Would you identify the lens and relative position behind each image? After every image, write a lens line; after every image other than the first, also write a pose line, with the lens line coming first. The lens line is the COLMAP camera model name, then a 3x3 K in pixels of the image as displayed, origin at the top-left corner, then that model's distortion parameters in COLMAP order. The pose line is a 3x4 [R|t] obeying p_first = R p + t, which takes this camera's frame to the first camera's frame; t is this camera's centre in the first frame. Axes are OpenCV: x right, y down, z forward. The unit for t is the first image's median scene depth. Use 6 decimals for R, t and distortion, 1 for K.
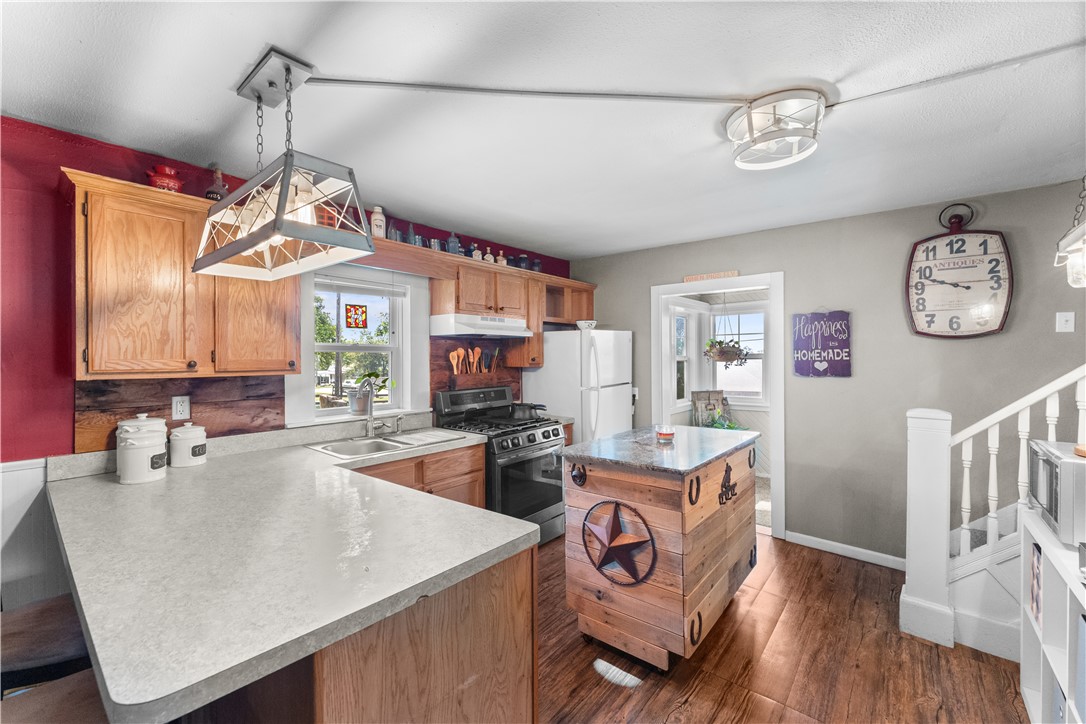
lens RADIAL K [[446.6, 0, 543.2], [0, 446.6, 354.6], [0, 0, 1]] dist [-0.002921, -0.000391]
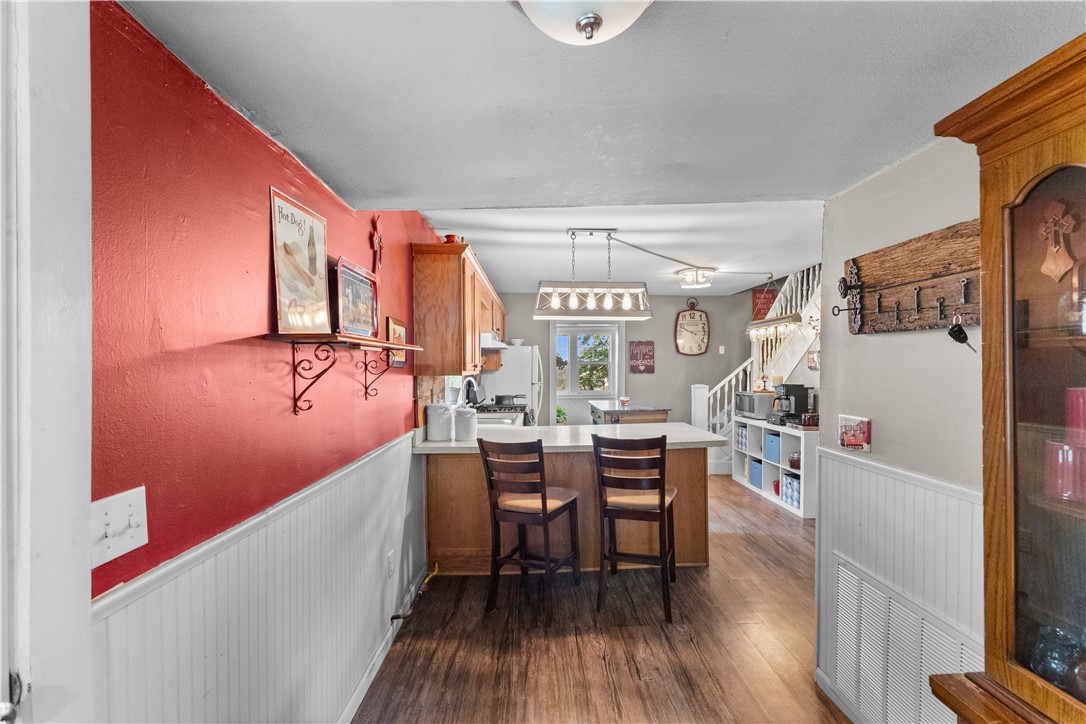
lens RADIAL K [[446.6, 0, 544.5], [0, 446.6, 365.4], [0, 0, 1]] dist [-0.002921, -0.000391]
pose [[0.754639, -0.000064, 0.656140, -1.143512], [-0.000482, 1.000000, 0.000652, 0.014275], [-0.656140, -0.000808, 0.754639, -0.244405]]
